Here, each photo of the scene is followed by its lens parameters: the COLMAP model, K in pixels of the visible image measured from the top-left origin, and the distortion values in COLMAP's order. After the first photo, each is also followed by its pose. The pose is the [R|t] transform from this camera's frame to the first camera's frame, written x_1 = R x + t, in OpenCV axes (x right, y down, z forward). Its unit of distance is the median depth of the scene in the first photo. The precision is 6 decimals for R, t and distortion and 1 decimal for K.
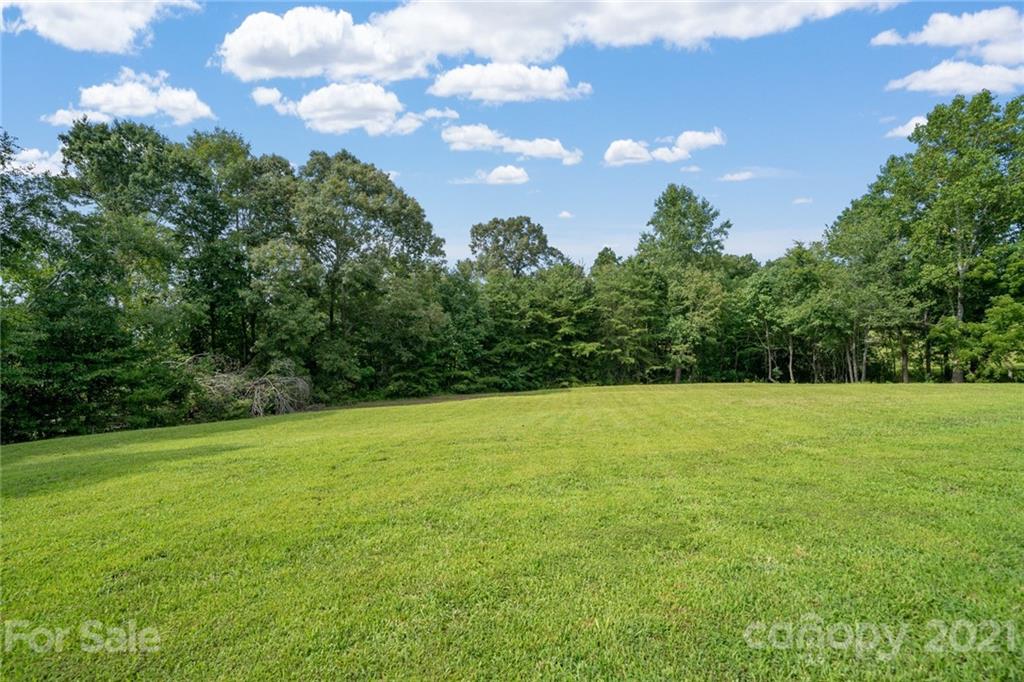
lens RADIAL K [[467.7, 0, 513.9], [0, 467.7, 339.5], [0, 0, 1]] dist [-0.001169, 0.000093]
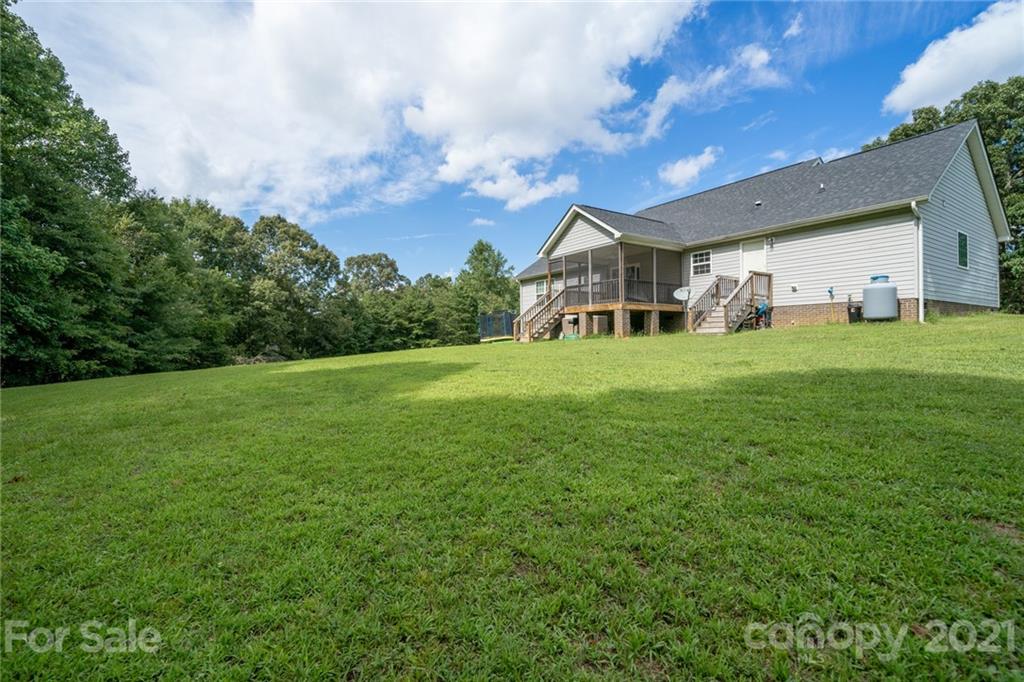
lens RADIAL K [[467.7, 0, 513.9], [0, 467.7, 339.5], [0, 0, 1]] dist [-0.001169, 0.000093]
pose [[0.921381, -0.003134, 0.388647, -0.198399], [0.007246, 0.999932, -0.009115, 0.022894], [-0.388592, 0.011215, 0.921342, -0.575944]]
